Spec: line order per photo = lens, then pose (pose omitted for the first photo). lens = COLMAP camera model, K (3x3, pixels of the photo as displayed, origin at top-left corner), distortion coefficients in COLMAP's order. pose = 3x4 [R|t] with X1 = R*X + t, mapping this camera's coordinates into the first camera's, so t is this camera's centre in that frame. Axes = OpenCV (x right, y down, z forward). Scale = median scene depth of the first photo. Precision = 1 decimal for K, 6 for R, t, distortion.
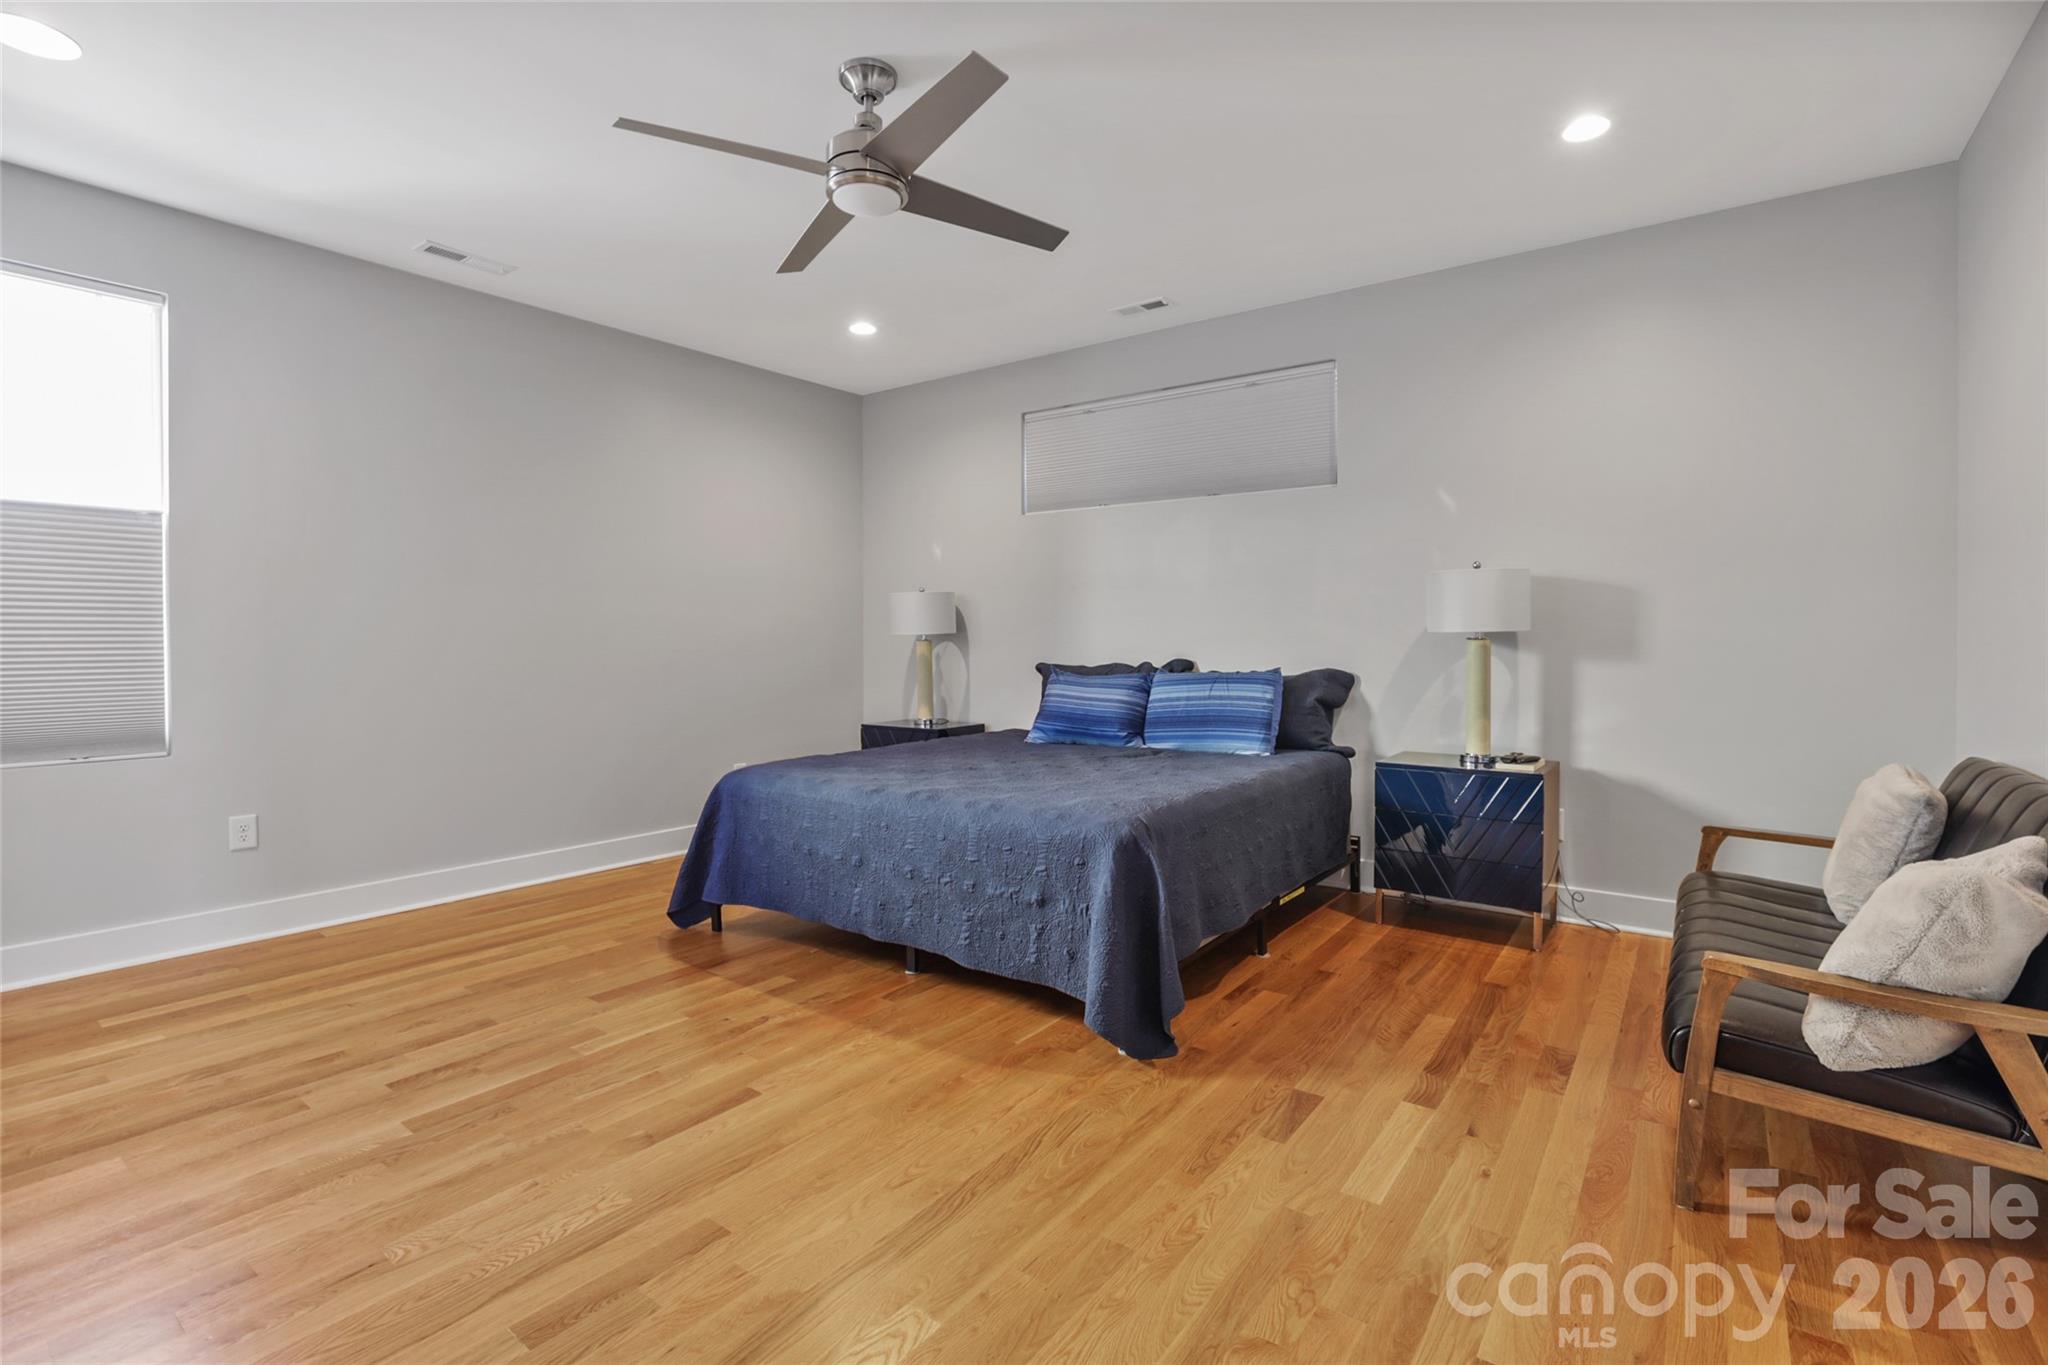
lens RADIAL K [[934.7, 0, 1023.6], [0, 934.7, 654.9], [0, 0, 1]] dist [-0.020803, 0.000297]
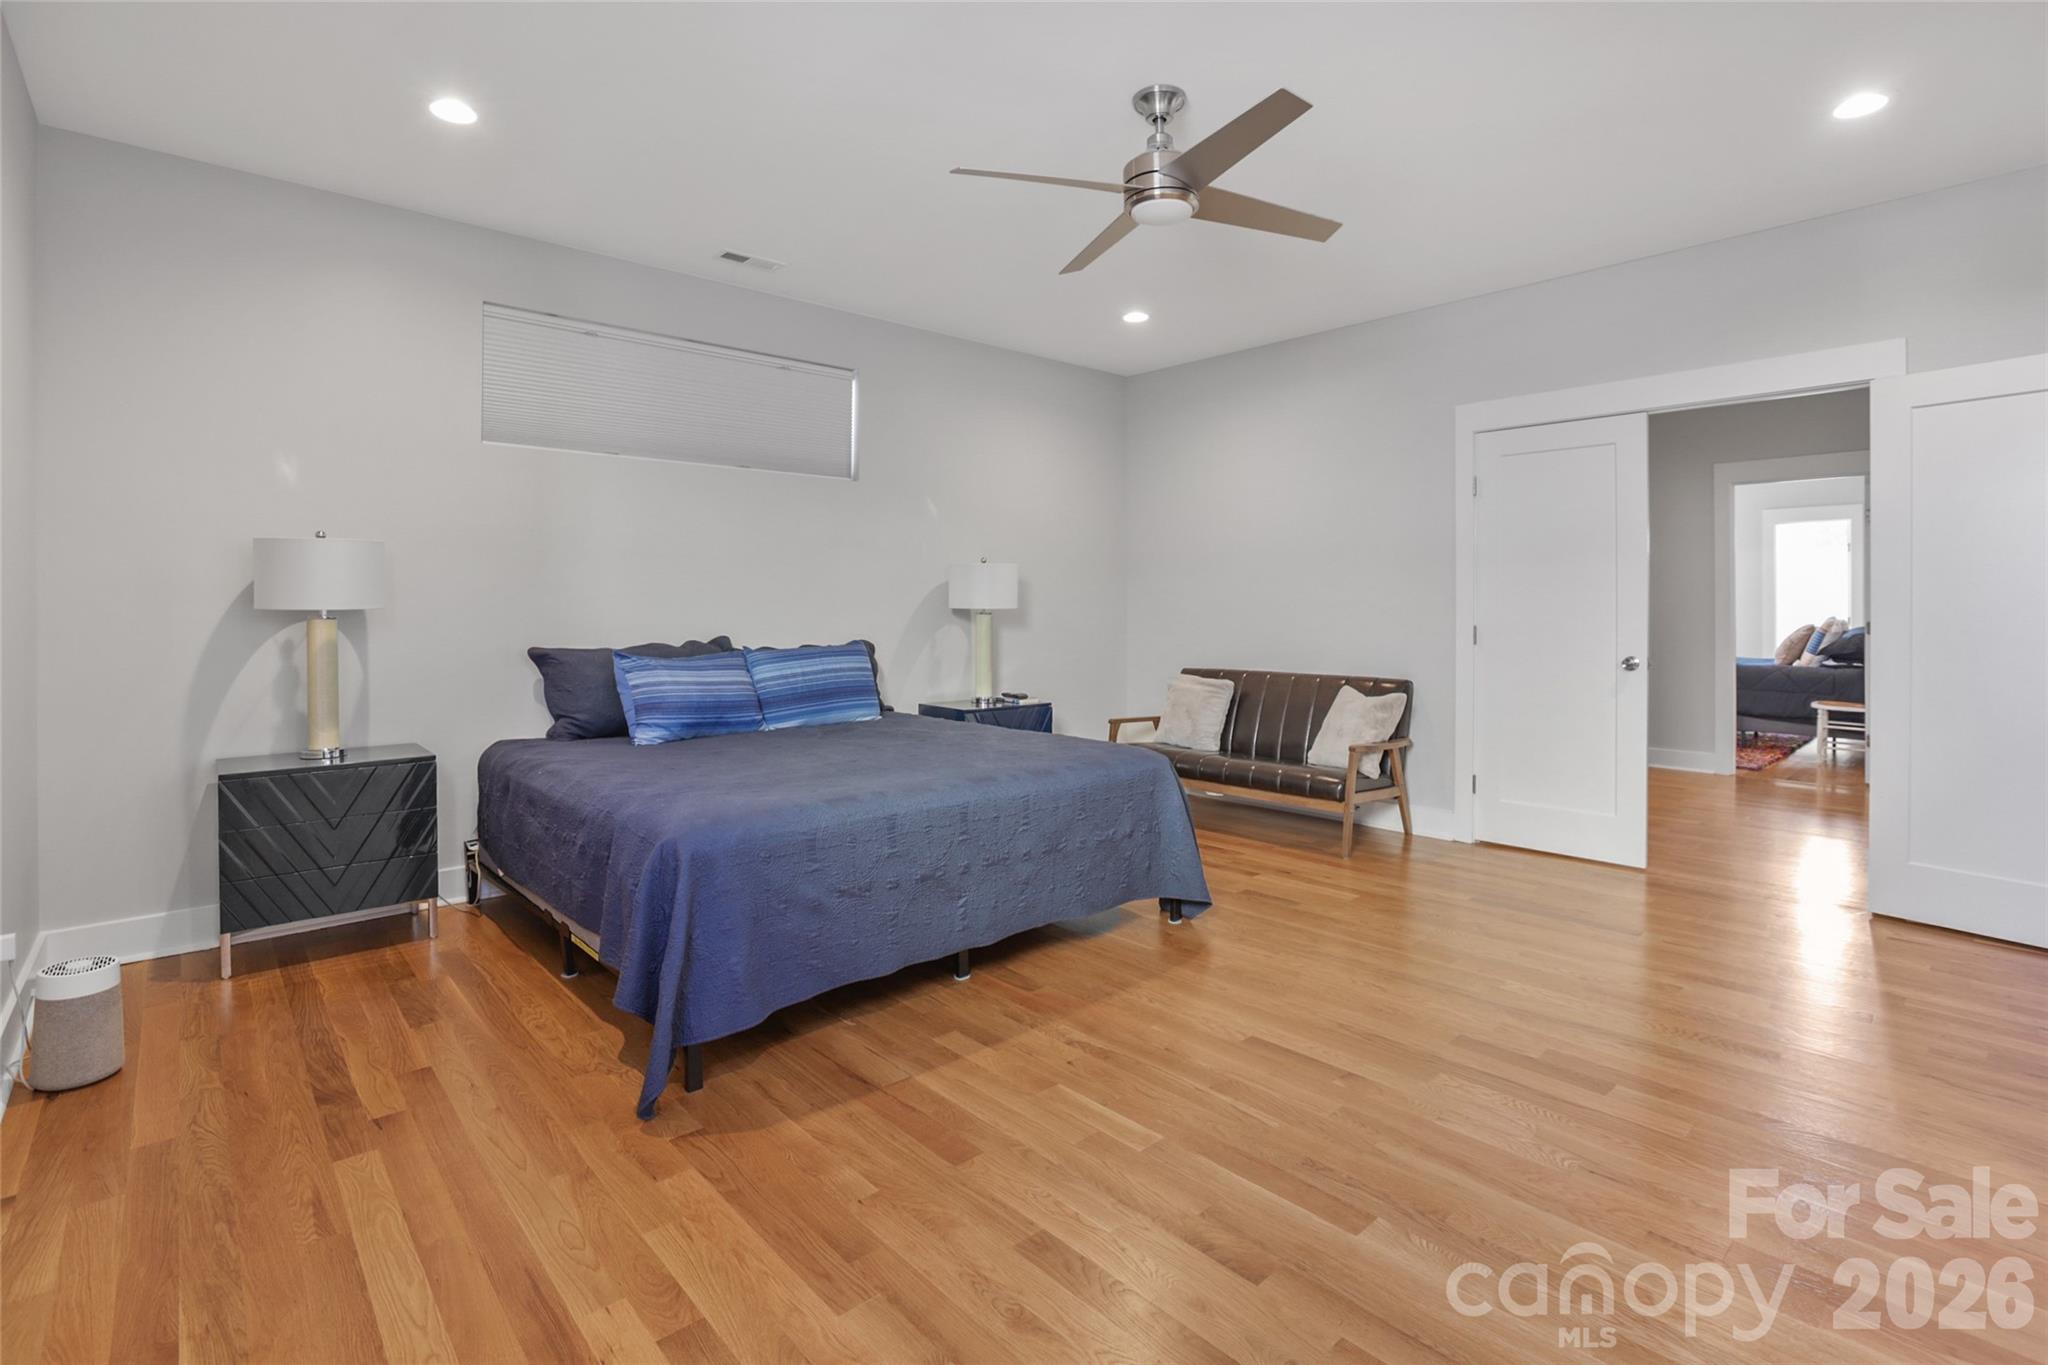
lens RADIAL K [[942.4, 0, 1023.5], [0, 942.4, 616.0], [0, 0, 1]] dist [-0.045600, -0.000157]
pose [[0.195434, 0.000351, 0.980717, -1.036507], [0.018547, 0.999820, -0.004054, -0.009336], [-0.980542, 0.018982, 0.195392, 0.777130]]
